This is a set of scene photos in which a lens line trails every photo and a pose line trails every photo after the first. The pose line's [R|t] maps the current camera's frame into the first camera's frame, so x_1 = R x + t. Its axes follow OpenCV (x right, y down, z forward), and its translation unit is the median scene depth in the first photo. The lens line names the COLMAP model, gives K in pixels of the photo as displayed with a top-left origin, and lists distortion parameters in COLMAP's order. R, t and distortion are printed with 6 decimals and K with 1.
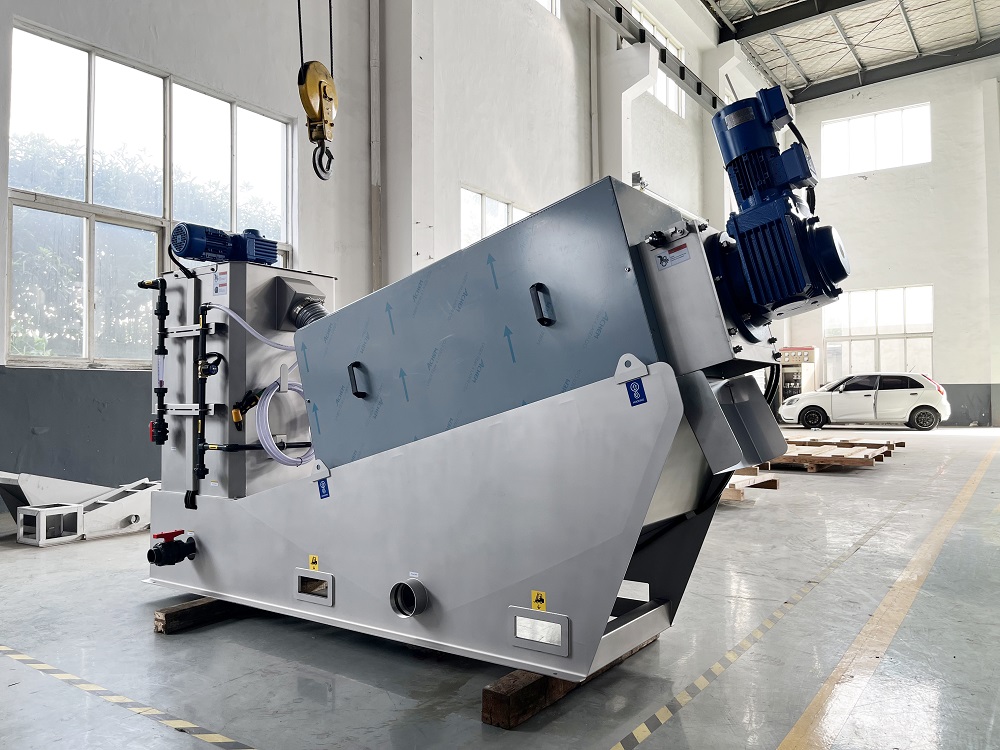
lens RADIAL K [[765.6, 0, 475.9], [0, 765.6, 376.1], [0, 0, 1]] dist [0.044358, -0.058637]
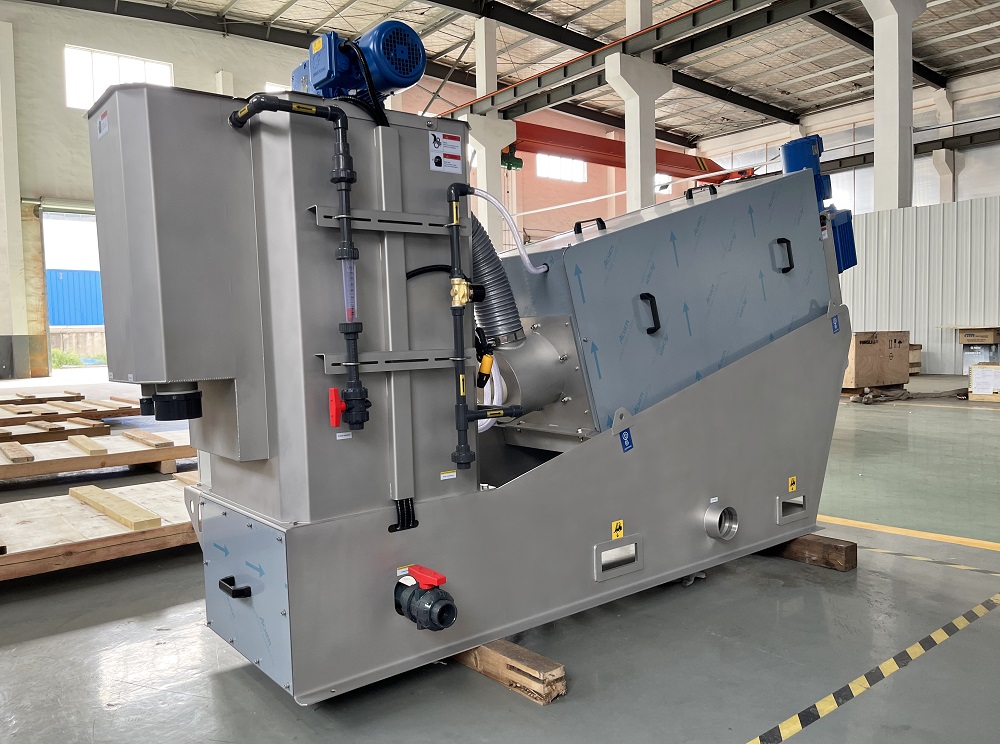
lens RADIAL K [[788.6, 0, 503.2], [0, 788.6, 402.3], [0, 0, 1]] dist [0.015061, 0.003060]
pose [[0.258996, -0.085124, 0.962120, -0.933019], [-0.002953, 0.996034, 0.088919, 0.023007], [-0.965874, -0.025870, 0.257718, 0.786691]]
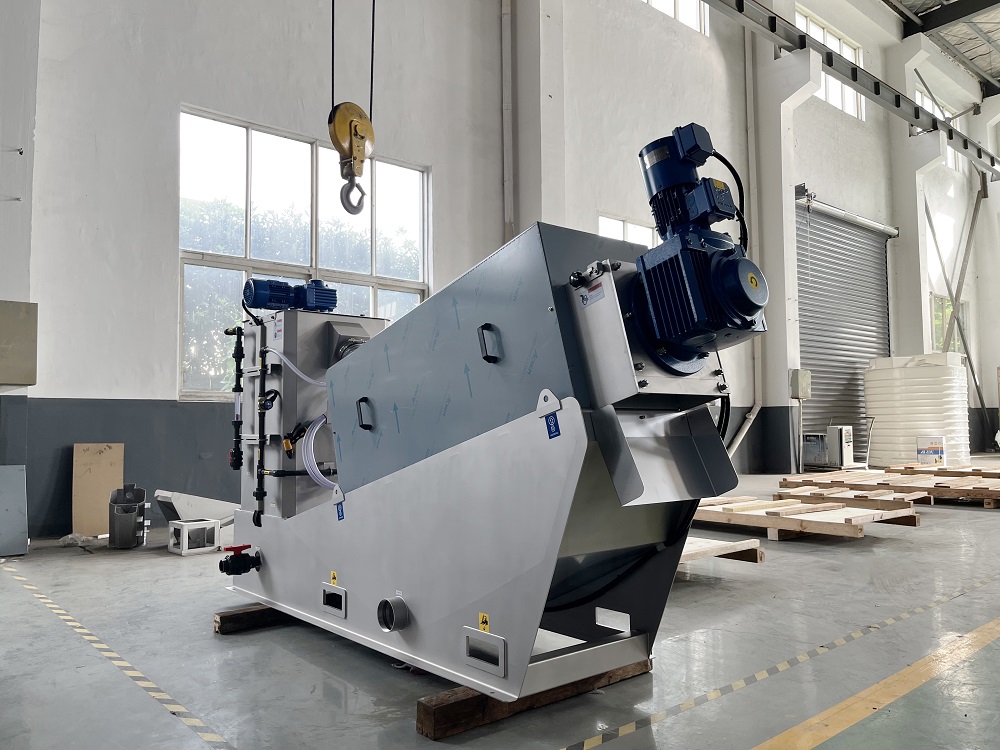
lens RADIAL K [[758.2, 0, 469.9], [0, 758.2, 377.8], [0, 0, 1]] dist [0.068746, -0.099780]
pose [[0.966286, -0.019656, -0.256720, 0.236061], [0.011553, 0.999387, -0.033035, -0.007513], [0.257212, 0.028955, 0.965921, -0.022880]]
